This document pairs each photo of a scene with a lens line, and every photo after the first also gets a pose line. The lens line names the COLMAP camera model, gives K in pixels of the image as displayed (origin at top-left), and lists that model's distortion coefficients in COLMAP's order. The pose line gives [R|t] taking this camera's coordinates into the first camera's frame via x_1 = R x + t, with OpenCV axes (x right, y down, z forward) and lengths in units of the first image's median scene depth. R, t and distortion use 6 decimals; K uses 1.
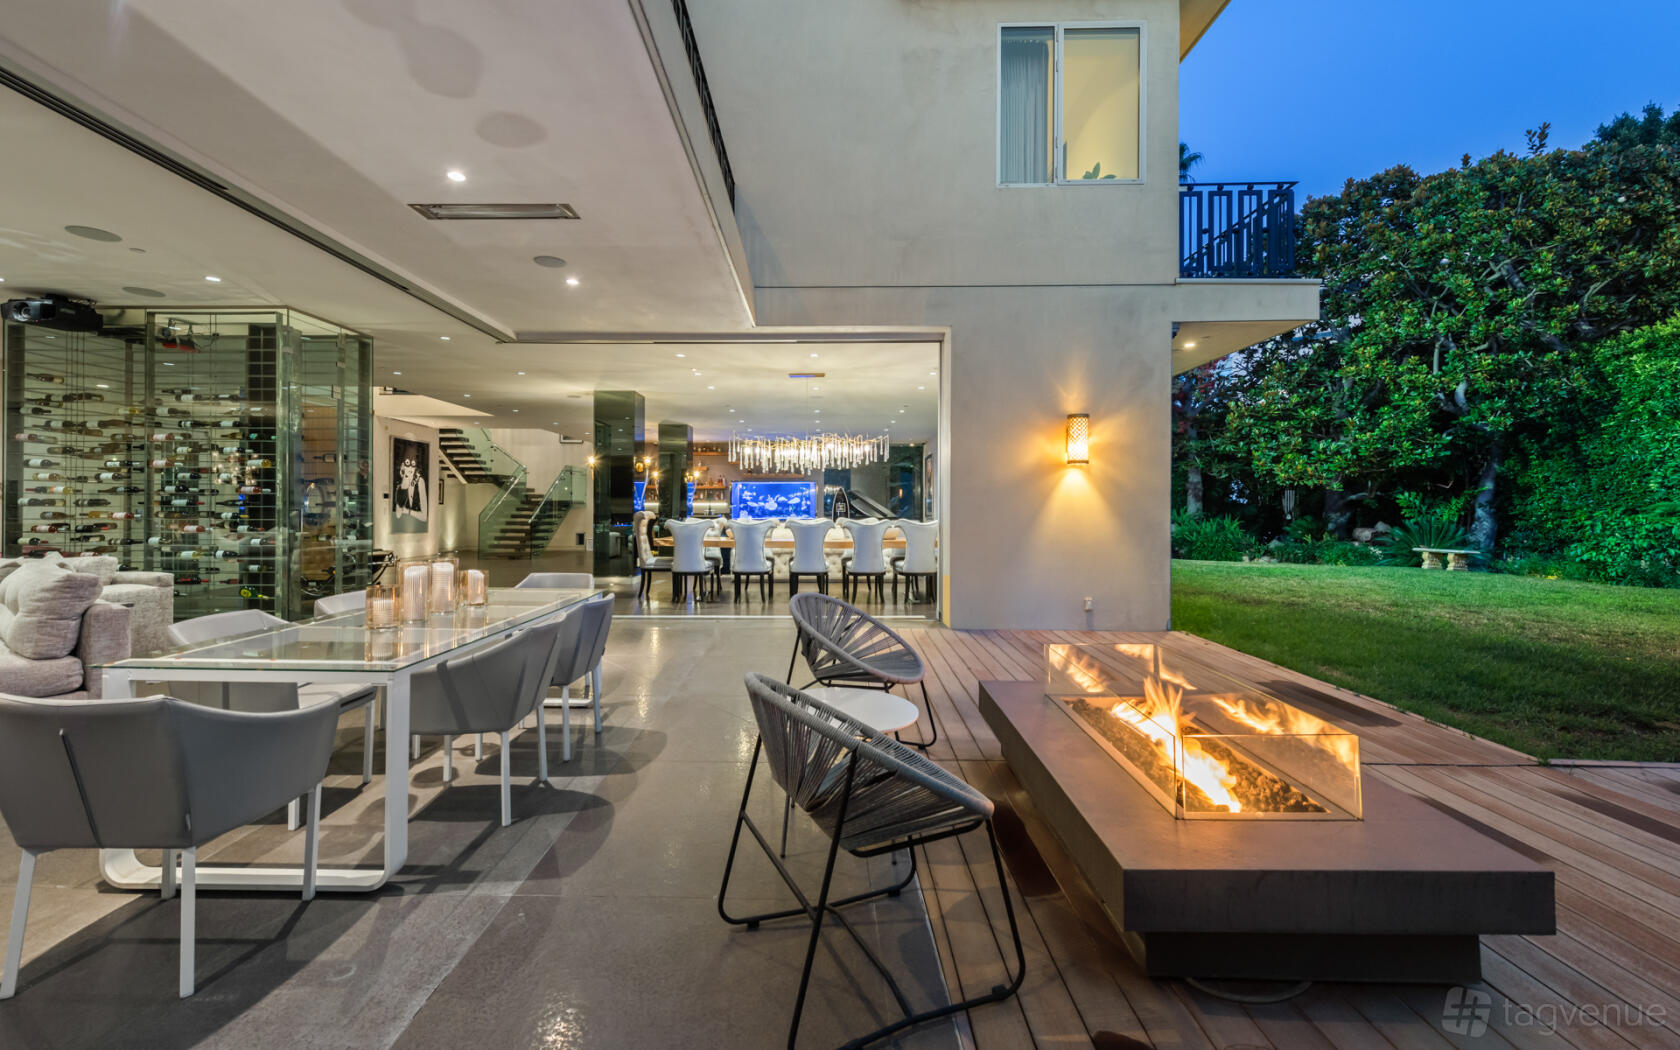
lens RADIAL K [[683.6, 0, 841.4], [0, 683.6, 512.1], [0, 0, 1]] dist [0.003829, -0.000116]
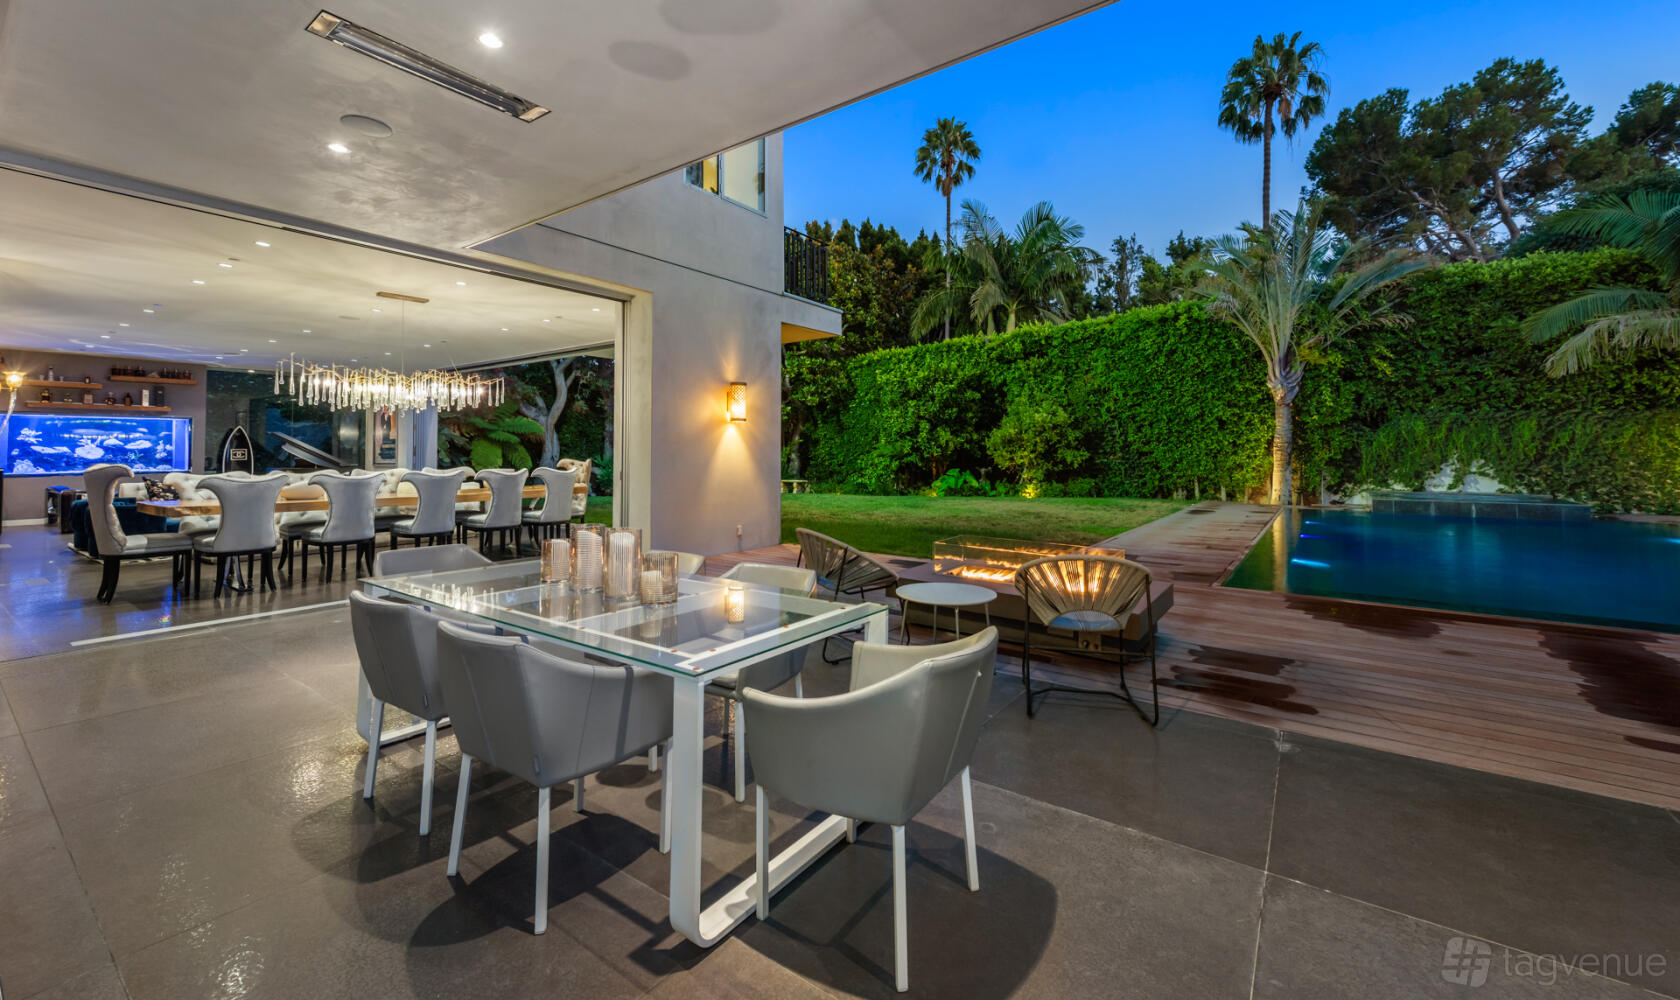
lens RADIAL K [[661.9, 0, 832.6], [0, 661.9, 437.0], [0, 0, 1]] dist [0.001338, -0.001135]
pose [[0.566497, 0.017296, 0.823882, -0.430280], [0.006600, 0.999652, -0.025524, -0.006274], [-0.824037, 0.019897, 0.566186, 0.117641]]
